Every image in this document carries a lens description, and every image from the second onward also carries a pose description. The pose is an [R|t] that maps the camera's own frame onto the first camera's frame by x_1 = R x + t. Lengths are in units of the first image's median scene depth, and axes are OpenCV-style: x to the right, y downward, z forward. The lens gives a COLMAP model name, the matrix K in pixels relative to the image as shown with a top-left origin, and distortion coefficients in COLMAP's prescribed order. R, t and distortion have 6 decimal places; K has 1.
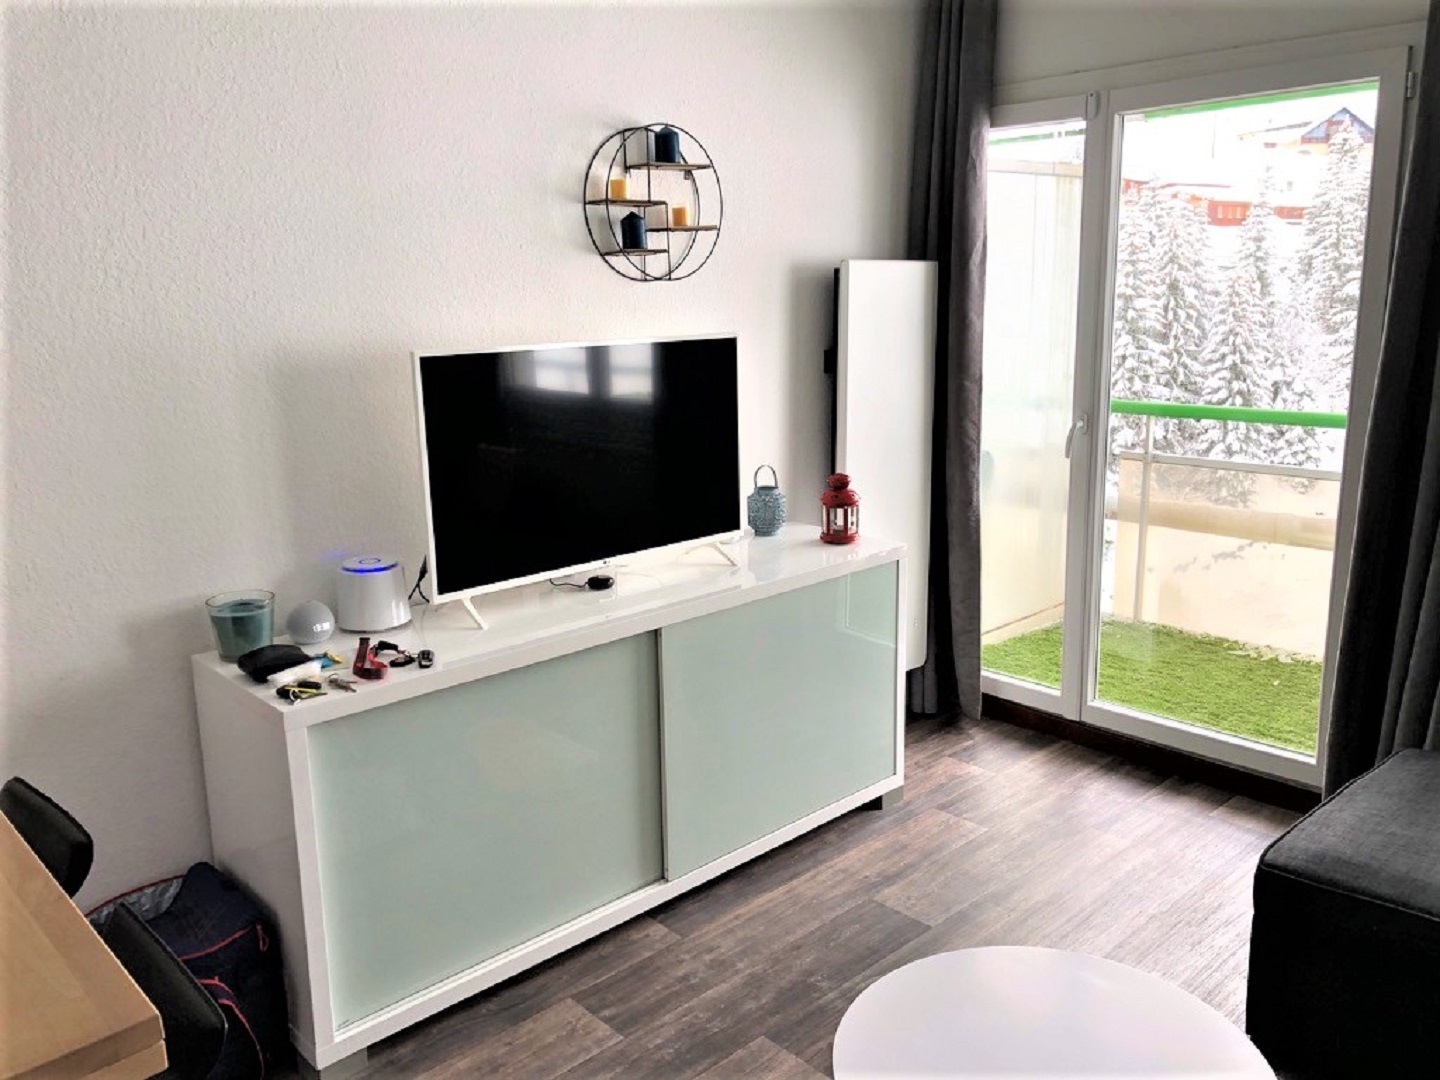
lens RADIAL K [[1161.9, 0, 718.0], [0, 1161.9, 536.6], [0, 0, 1]] dist [0.010735, -0.003587]
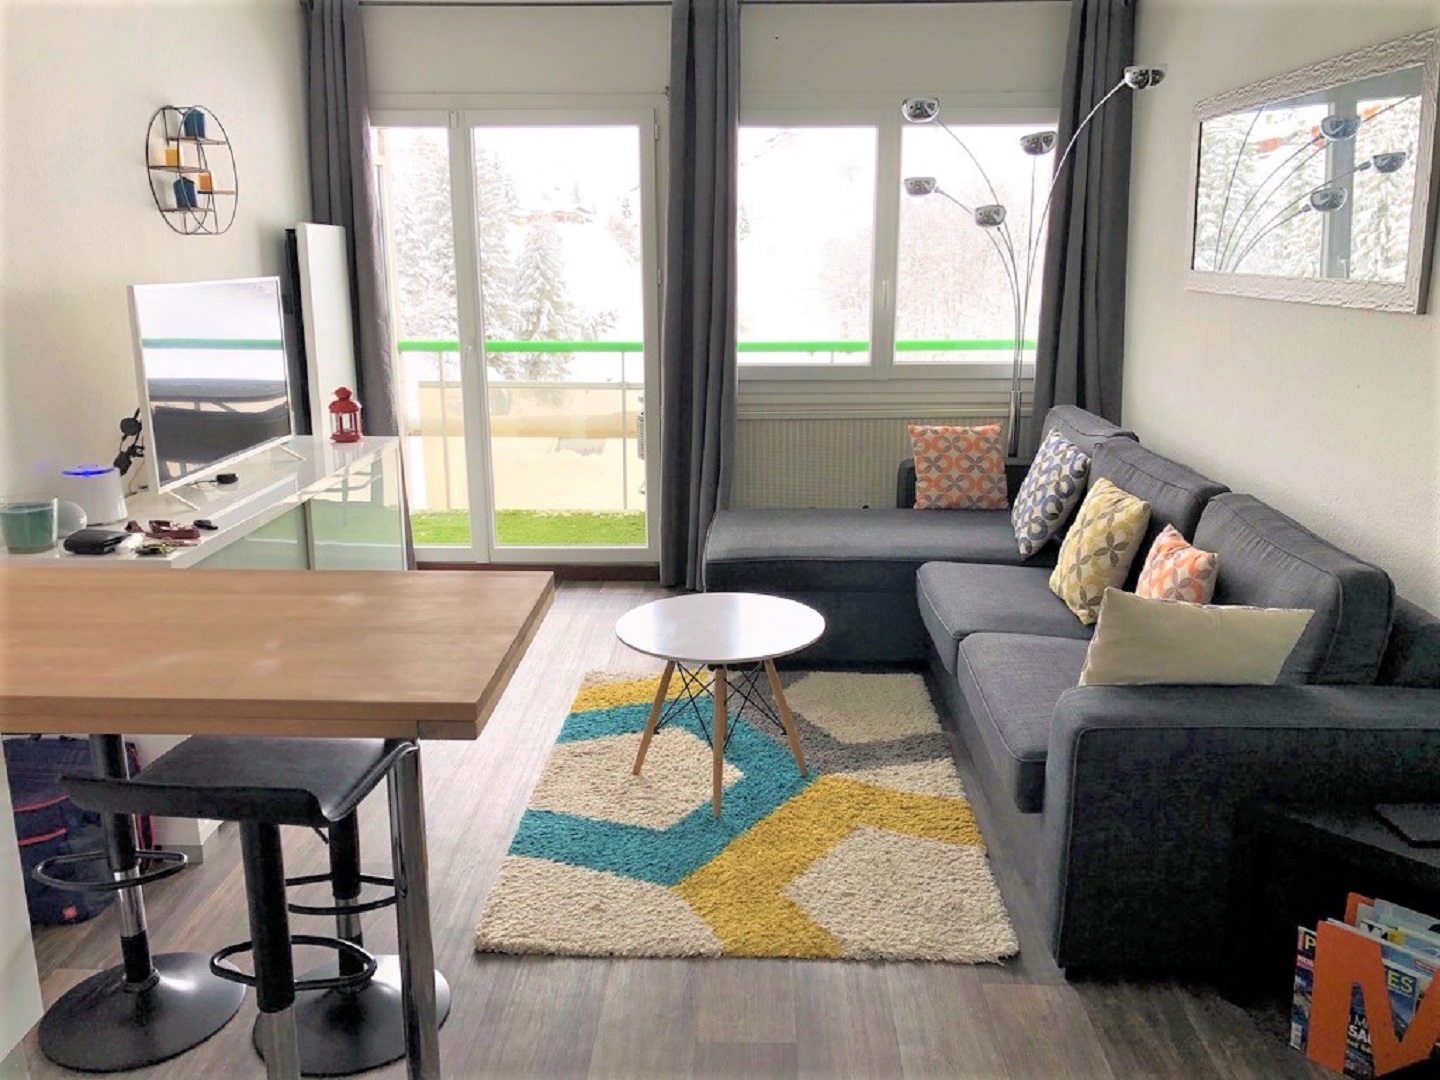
lens RADIAL K [[1161.9, 0, 718.9], [0, 1161.9, 538.5], [0, 0, 1]] dist [0.010735, -0.003587]
pose [[0.705756, -0.154994, 0.691292, -0.561074], [0.140908, 0.986990, 0.077435, 0.075734], [-0.694301, 0.042758, 0.718414, -0.238750]]
